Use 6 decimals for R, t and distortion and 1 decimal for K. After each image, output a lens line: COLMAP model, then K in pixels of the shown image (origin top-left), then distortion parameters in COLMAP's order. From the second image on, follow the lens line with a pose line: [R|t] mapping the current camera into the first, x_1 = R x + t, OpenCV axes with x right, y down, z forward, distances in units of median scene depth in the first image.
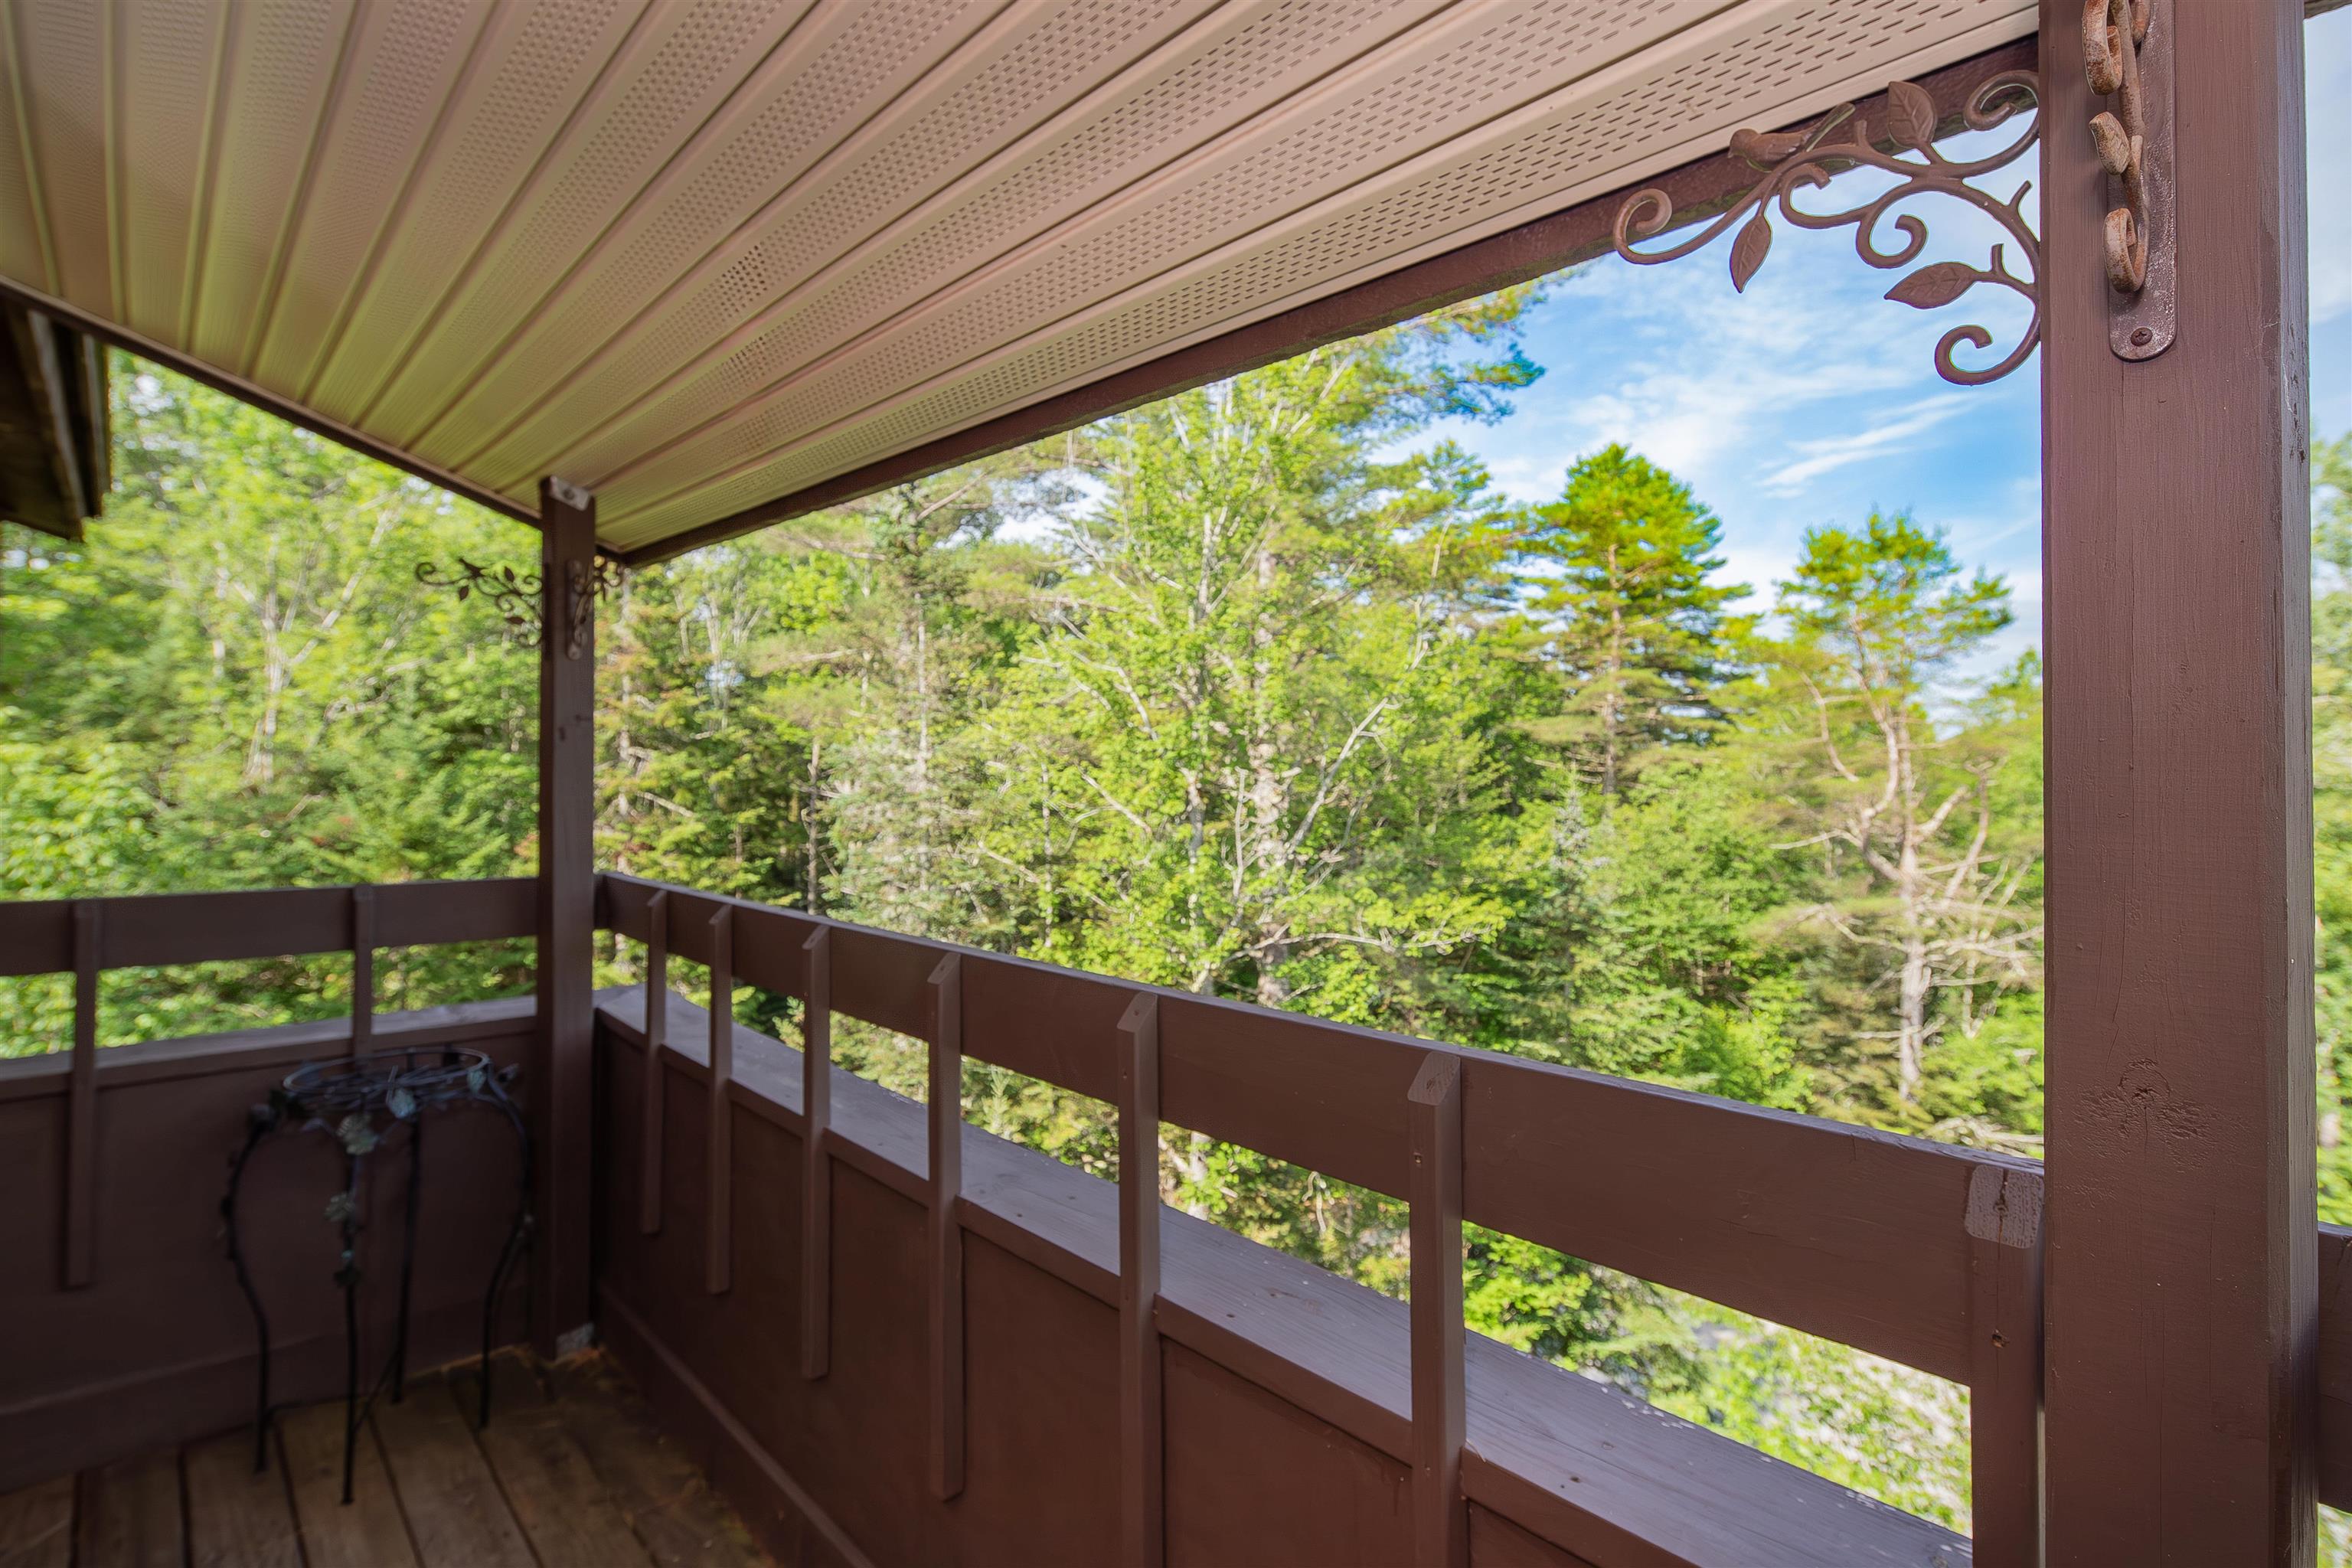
lens RADIAL K [[1185.0, 0, 1178.2], [0, 1185.0, 821.3], [0, 0, 1]] dist [0.013114, 0.000230]
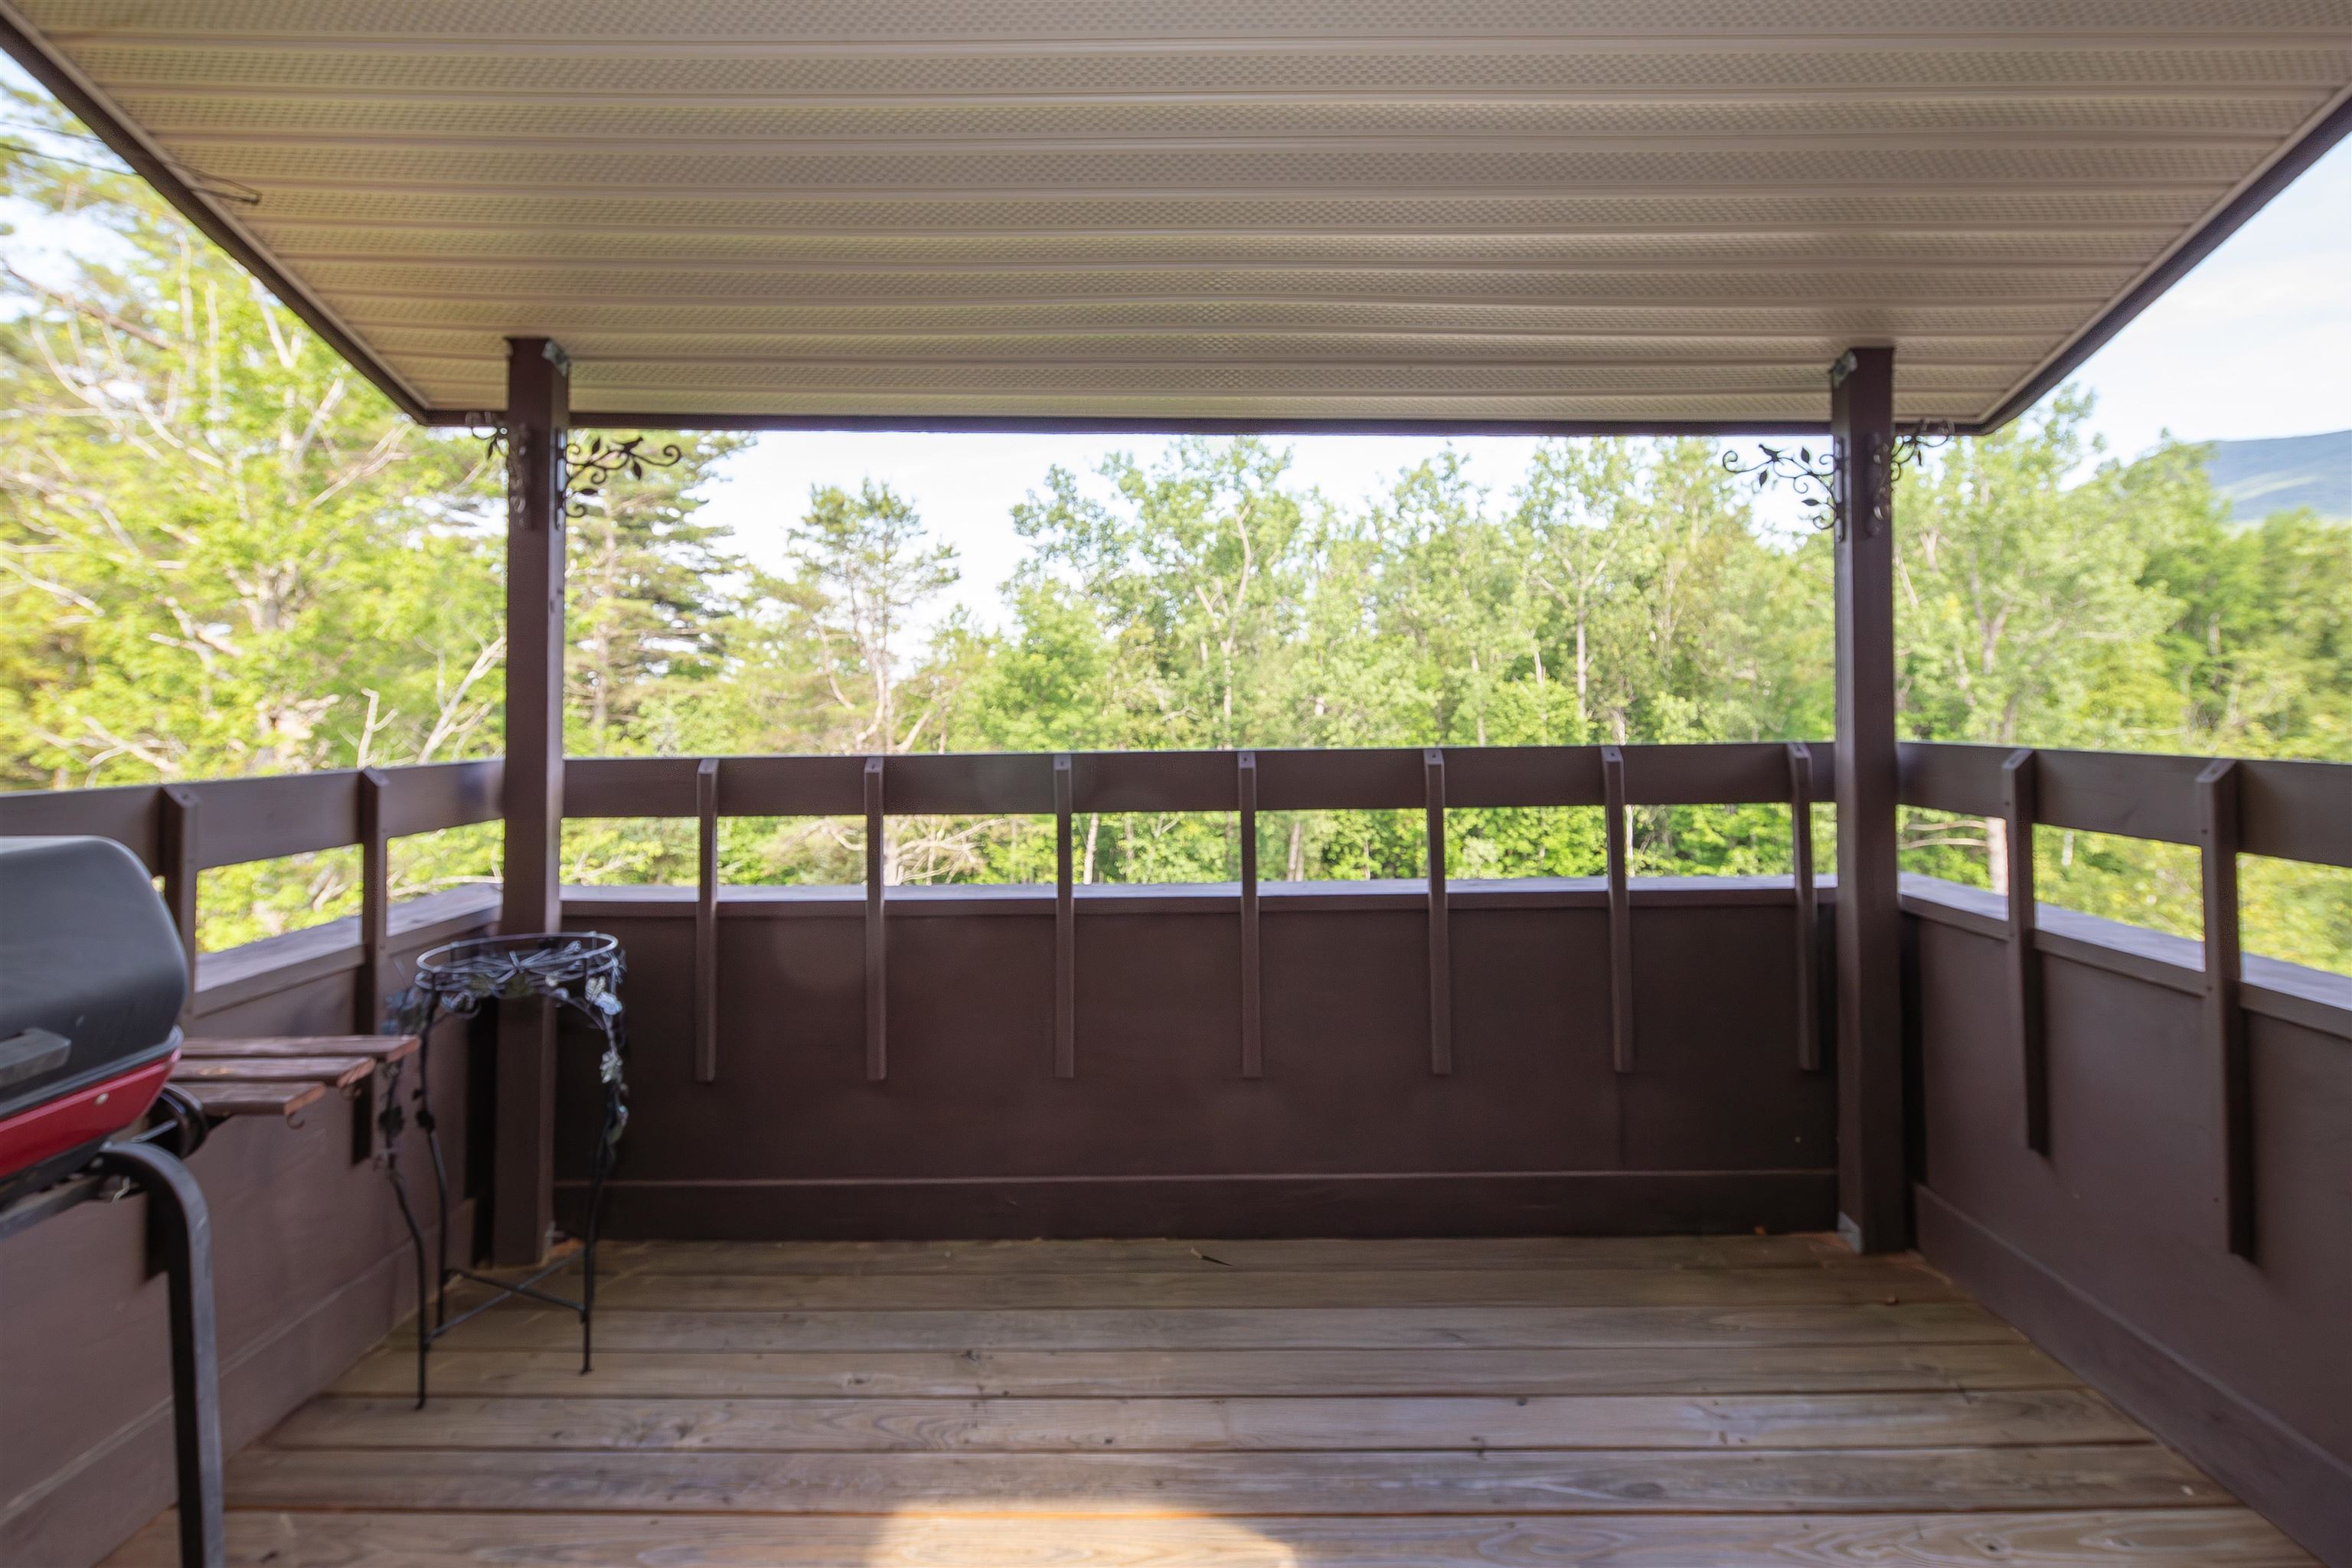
lens RADIAL K [[1186.6, 0, 1182.0], [0, 1186.6, 771.6], [0, 0, 1]] dist [0.005621, 0.000267]
pose [[0.670300, -0.053003, 0.740195, -1.047200], [0.043373, 0.998539, 0.032225, 0.057823], [-0.740822, 0.010505, 0.671620, -0.037554]]
